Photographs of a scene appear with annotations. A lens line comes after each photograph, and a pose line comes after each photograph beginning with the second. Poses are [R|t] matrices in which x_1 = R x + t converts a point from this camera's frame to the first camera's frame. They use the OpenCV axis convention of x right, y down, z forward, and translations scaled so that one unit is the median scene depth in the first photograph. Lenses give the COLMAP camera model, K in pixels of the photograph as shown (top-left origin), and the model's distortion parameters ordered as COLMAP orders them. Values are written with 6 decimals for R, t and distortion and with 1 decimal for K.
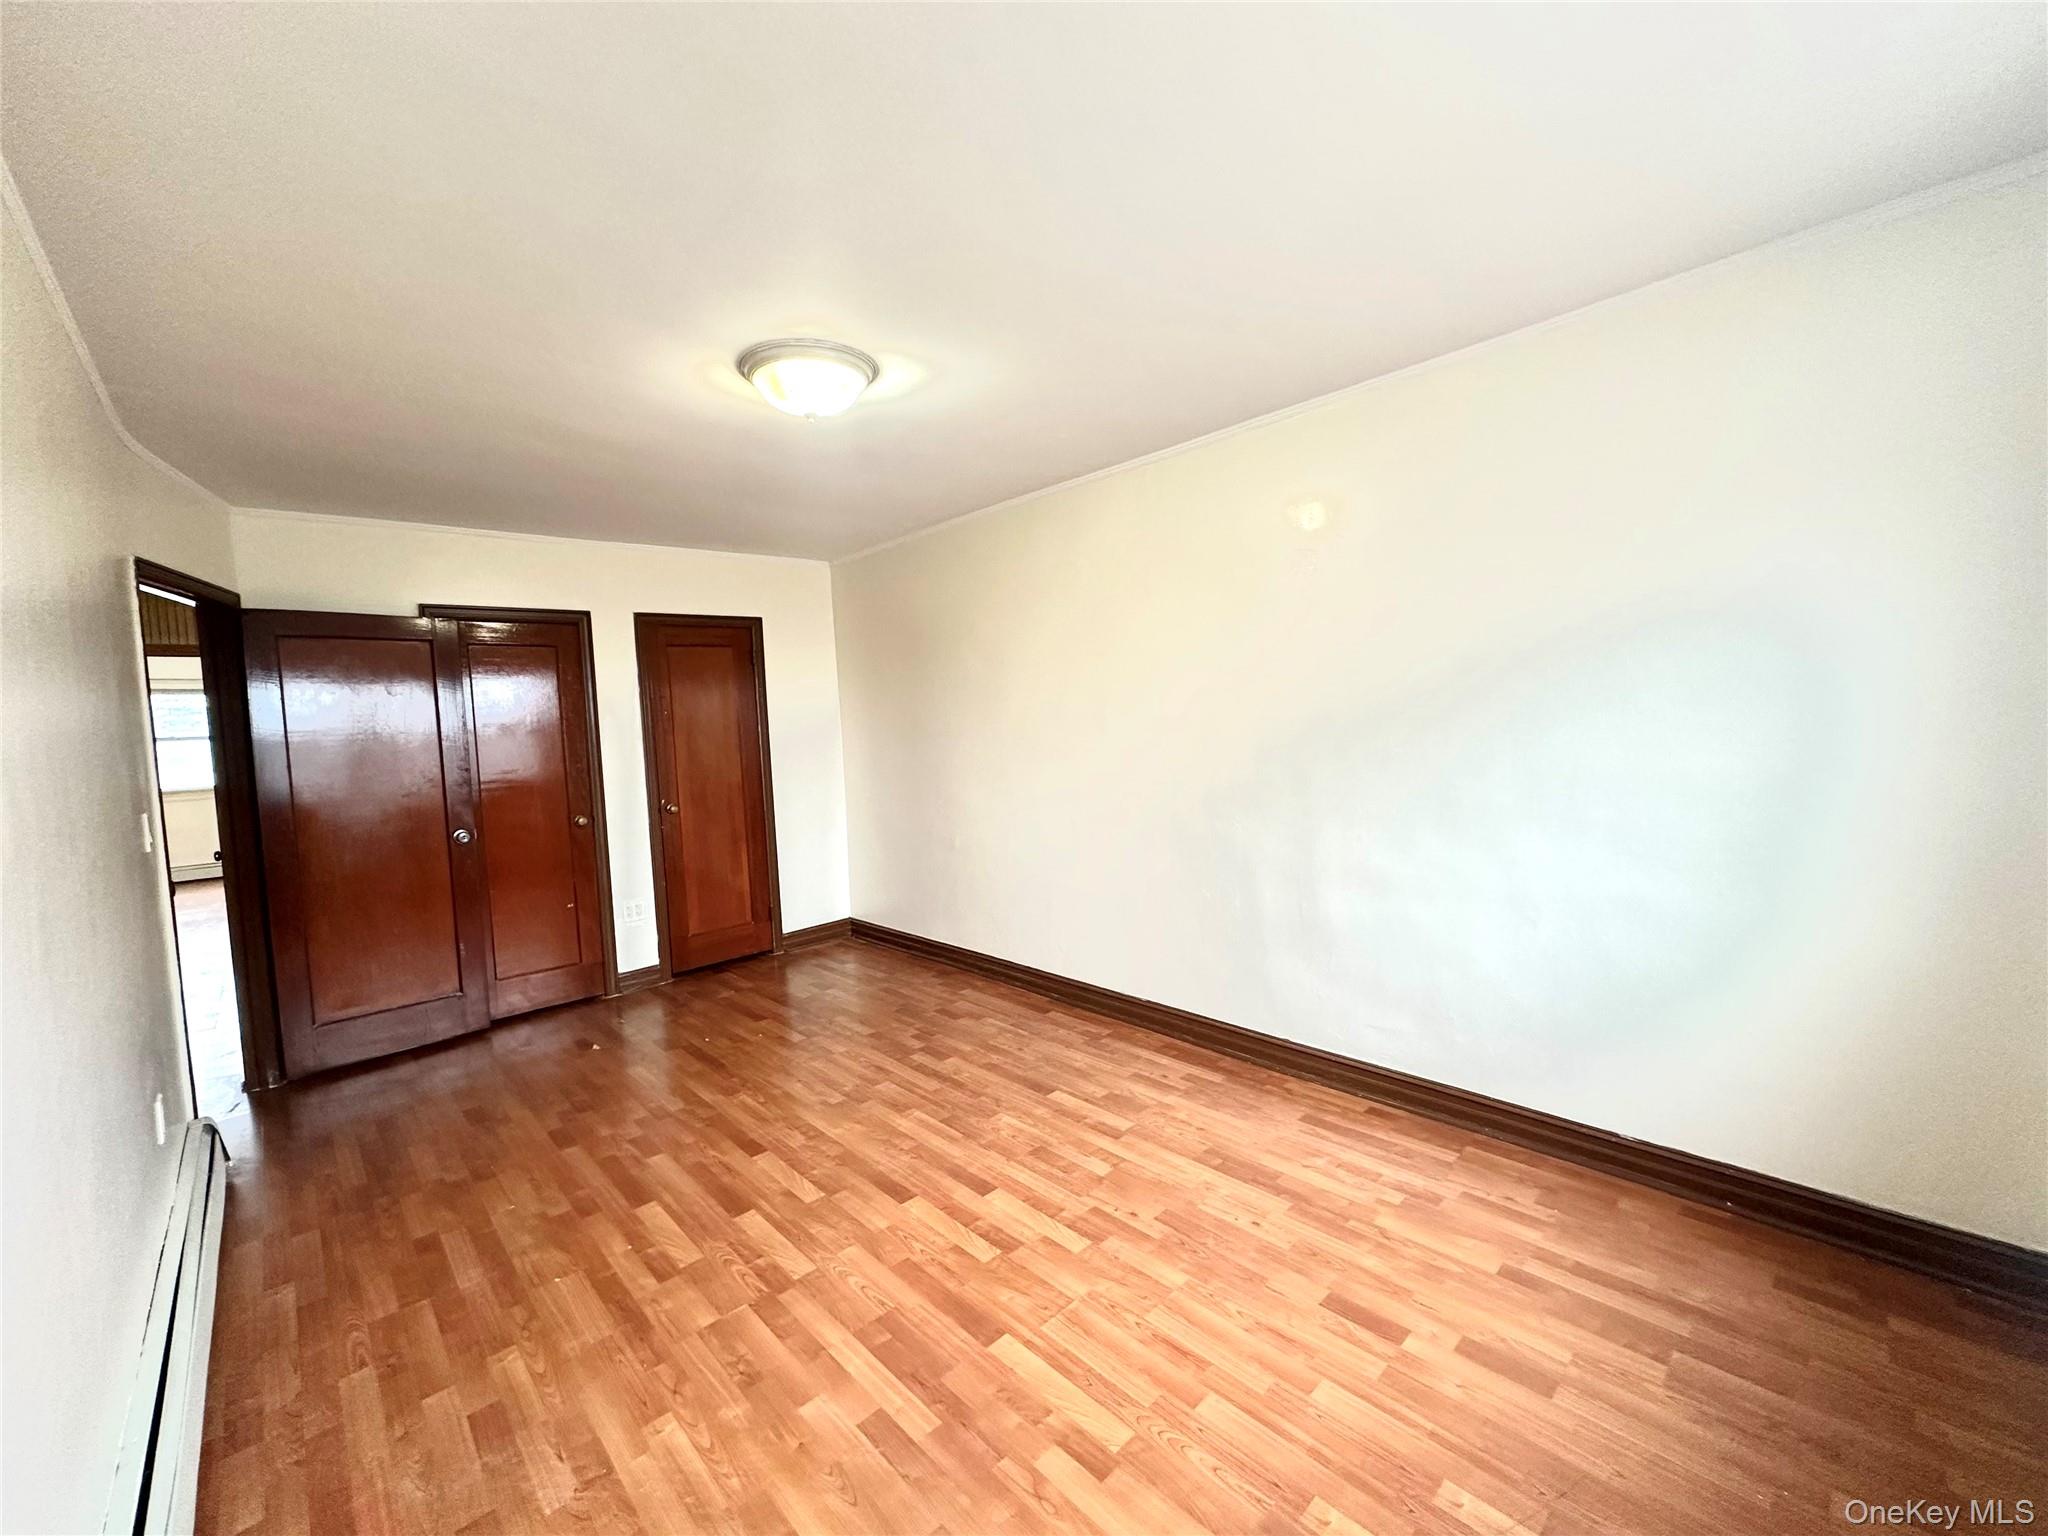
lens RADIAL K [[814.3, 0, 1021.0], [0, 814.3, 764.9], [0, 0, 1]] dist [-0.002611, 0.000201]
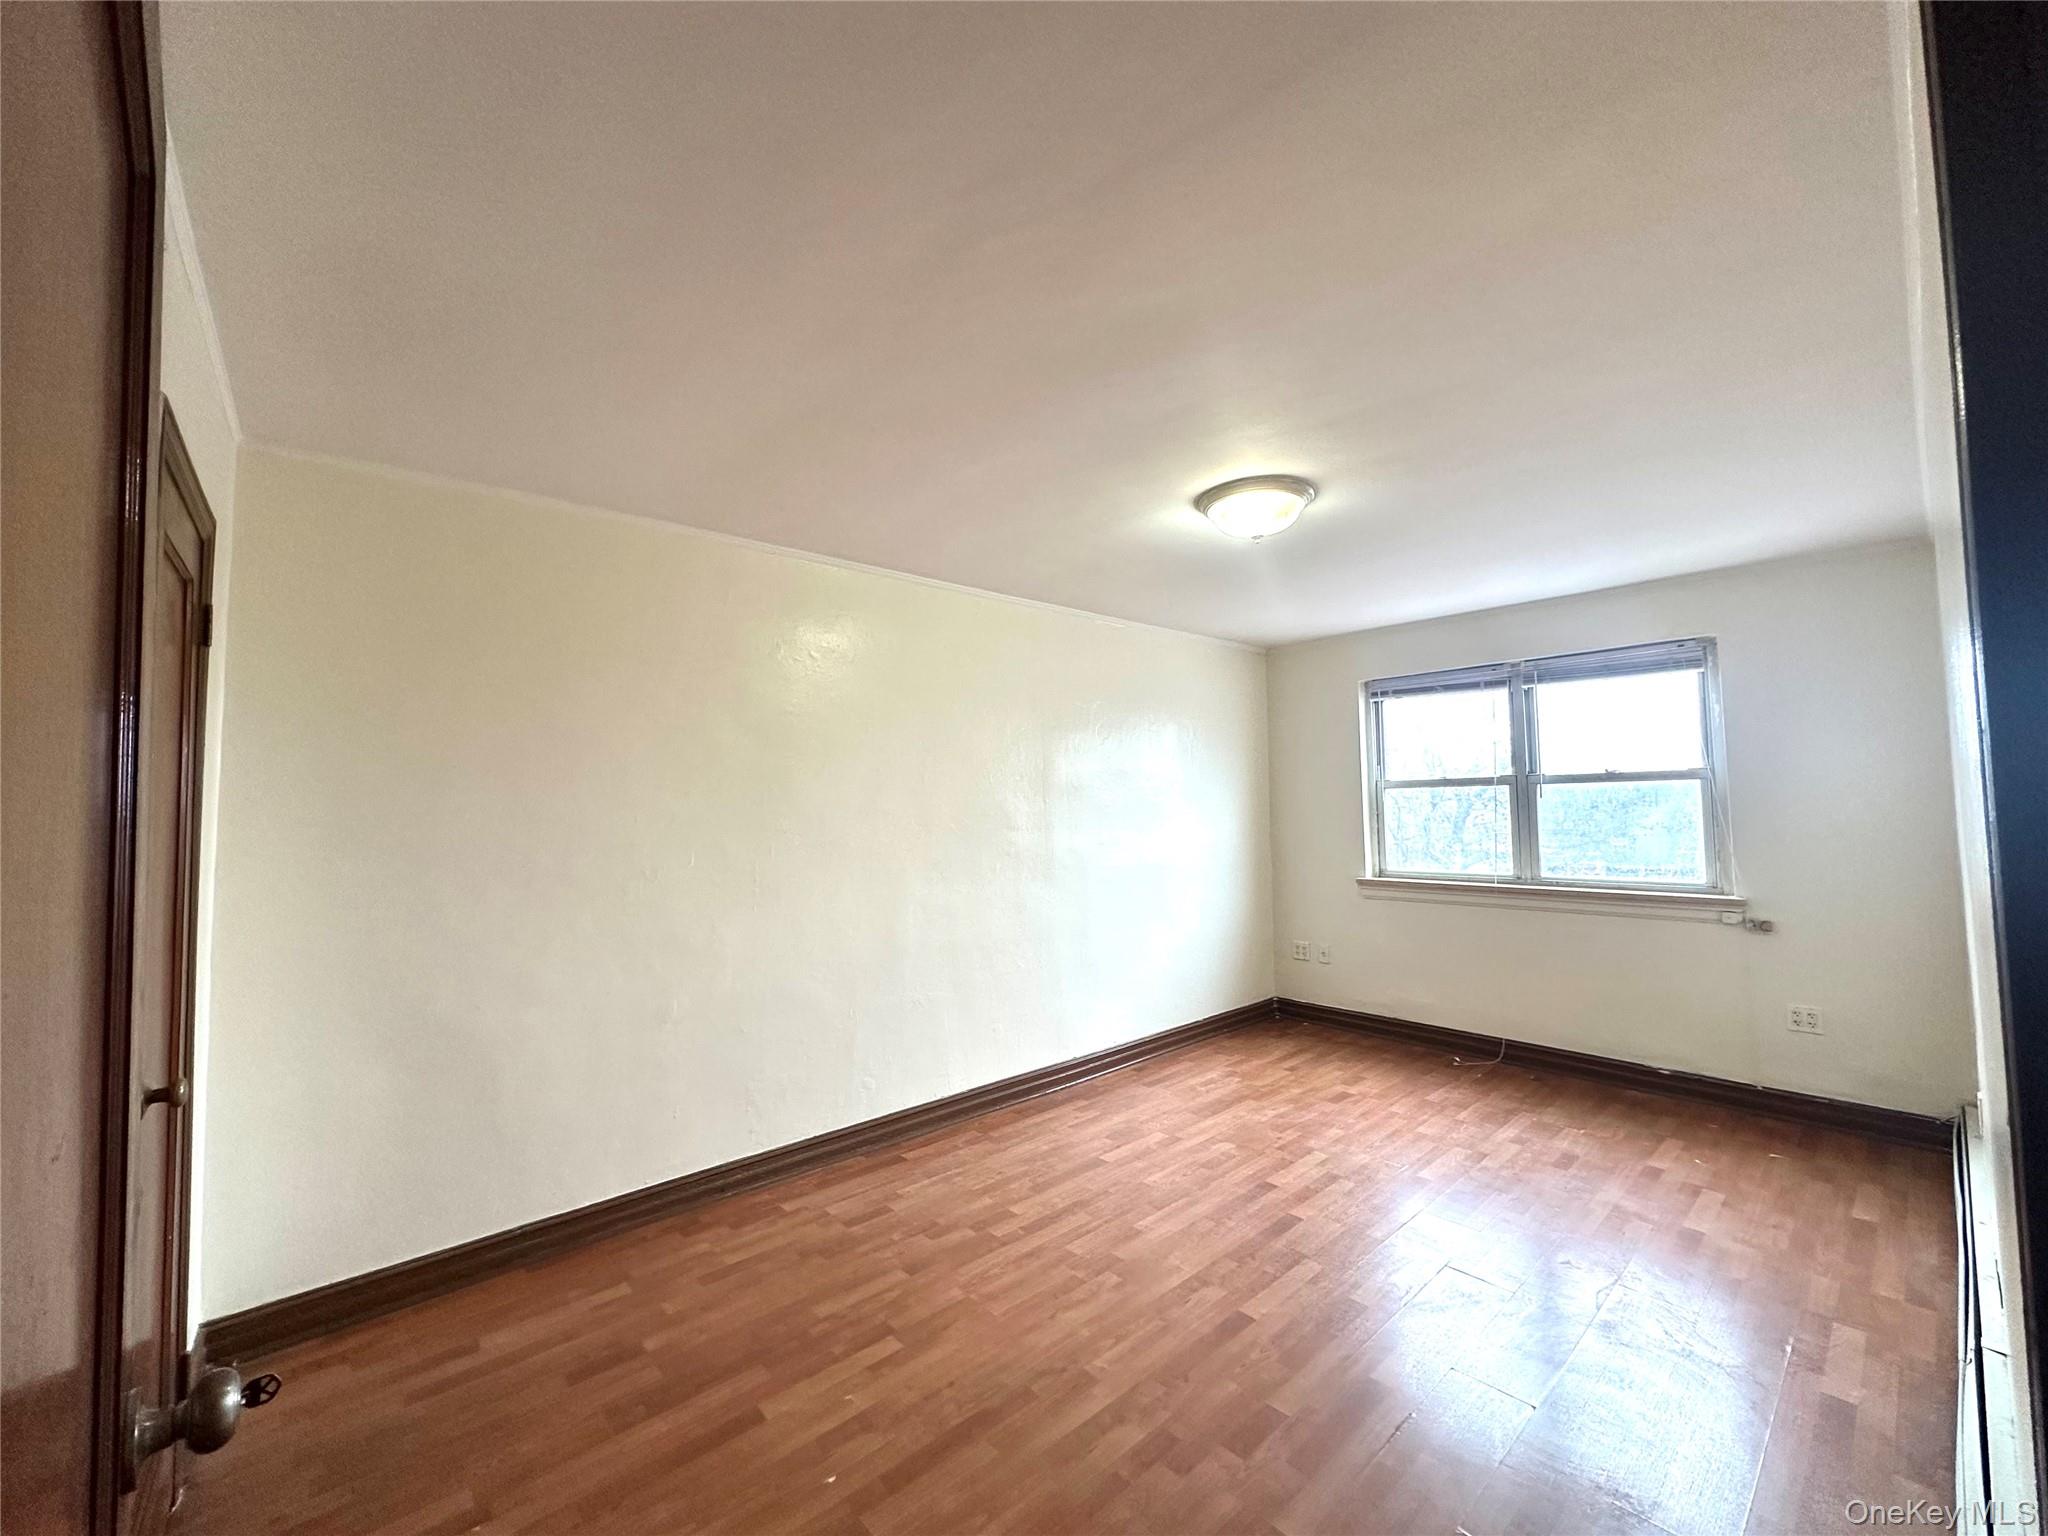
lens RADIAL K [[814.3, 0, 1024.9], [0, 814.3, 770.3], [0, 0, 1]] dist [-0.002611, 0.000201]
pose [[0.023429, 0.095424, 0.995161, -1.205949], [0.076979, 0.992307, -0.096963, -0.009564], [-0.996757, 0.078878, 0.015903, 1.170842]]
